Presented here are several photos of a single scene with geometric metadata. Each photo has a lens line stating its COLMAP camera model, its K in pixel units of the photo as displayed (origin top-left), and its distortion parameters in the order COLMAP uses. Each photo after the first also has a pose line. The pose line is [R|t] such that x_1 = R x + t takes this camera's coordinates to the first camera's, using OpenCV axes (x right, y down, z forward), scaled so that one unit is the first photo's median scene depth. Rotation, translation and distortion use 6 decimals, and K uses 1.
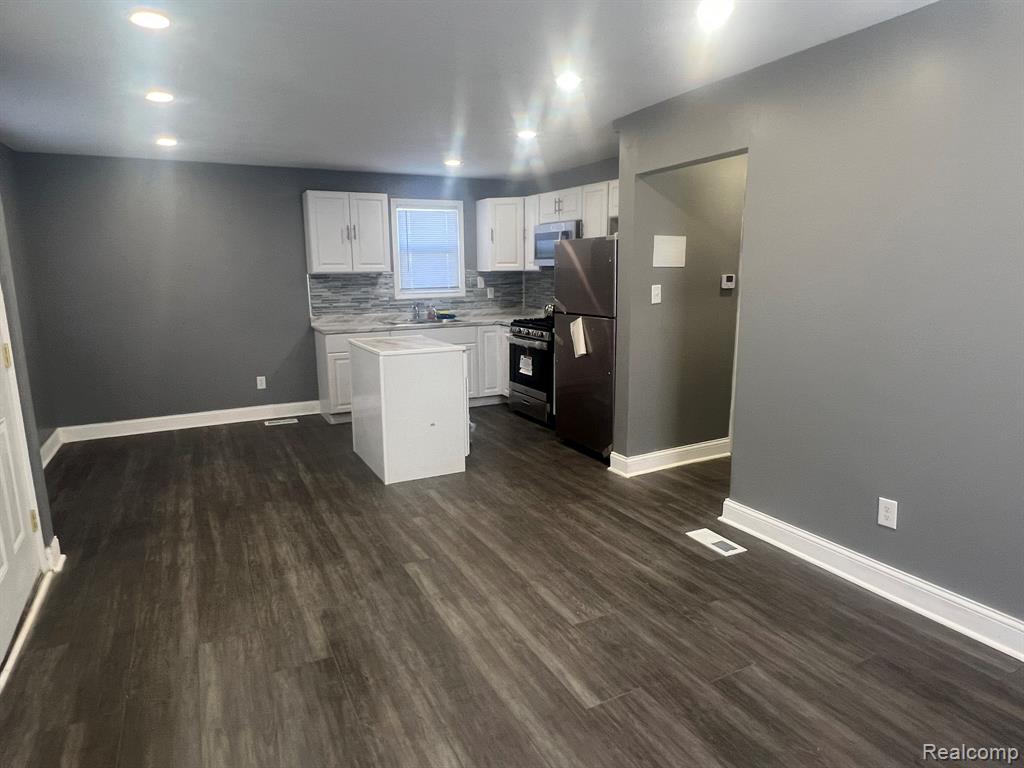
lens RADIAL K [[616.4, 0, 503.5], [0, 616.4, 383.6], [0, 0, 1]] dist [0.004383, -0.008295]
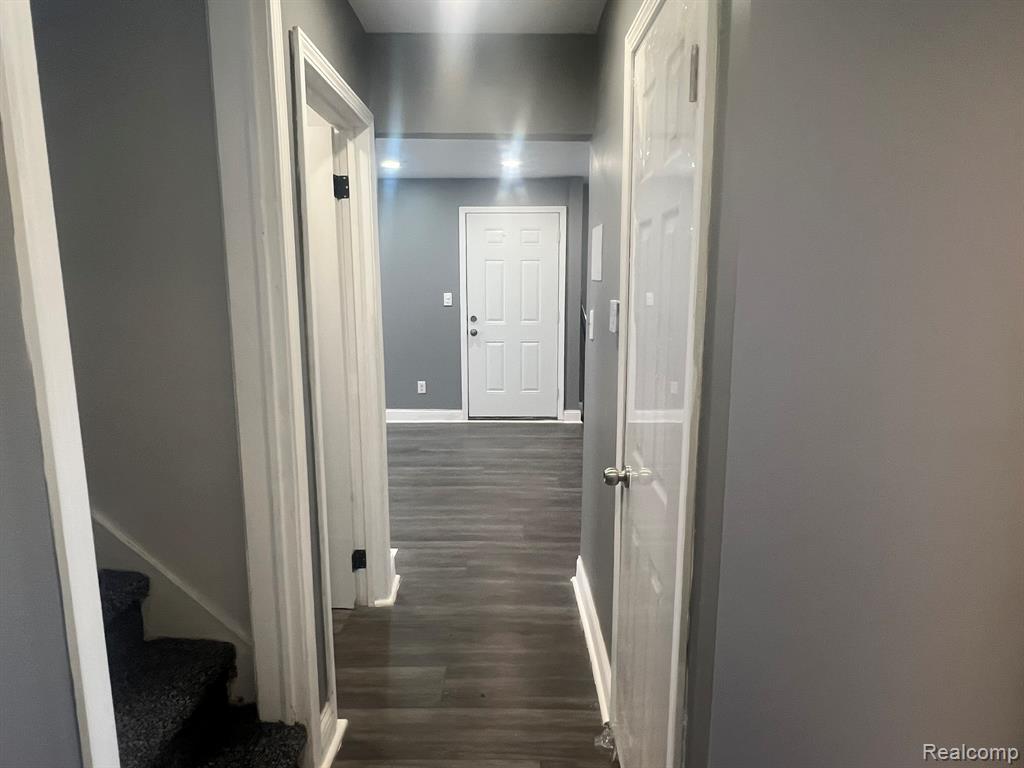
lens RADIAL K [[616.4, 0, 512.2], [0, 616.4, 384.4], [0, 0, 1]] dist [0.004383, -0.008295]
pose [[-0.465367, 0.148115, -0.872637, 0.556241], [-0.157624, 0.956272, 0.246370, -0.148149], [0.870970, 0.252201, -0.421671, 0.818660]]
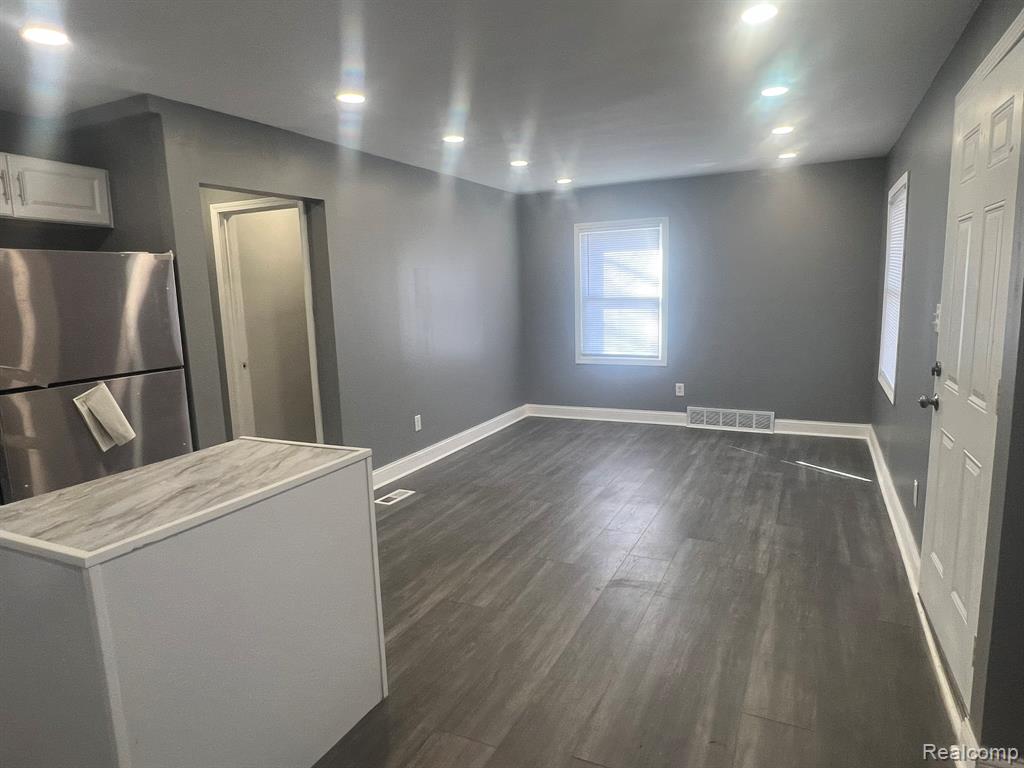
lens RADIAL K [[616.4, 0, 514.5], [0, 616.4, 385.0], [0, 0, 1]] dist [0.004383, -0.008295]
pose [[-0.605655, -0.093339, 0.790234, -0.446379], [0.181432, 0.950739, 0.251351, -0.138680], [-0.774768, 0.295605, -0.558885, 0.776524]]
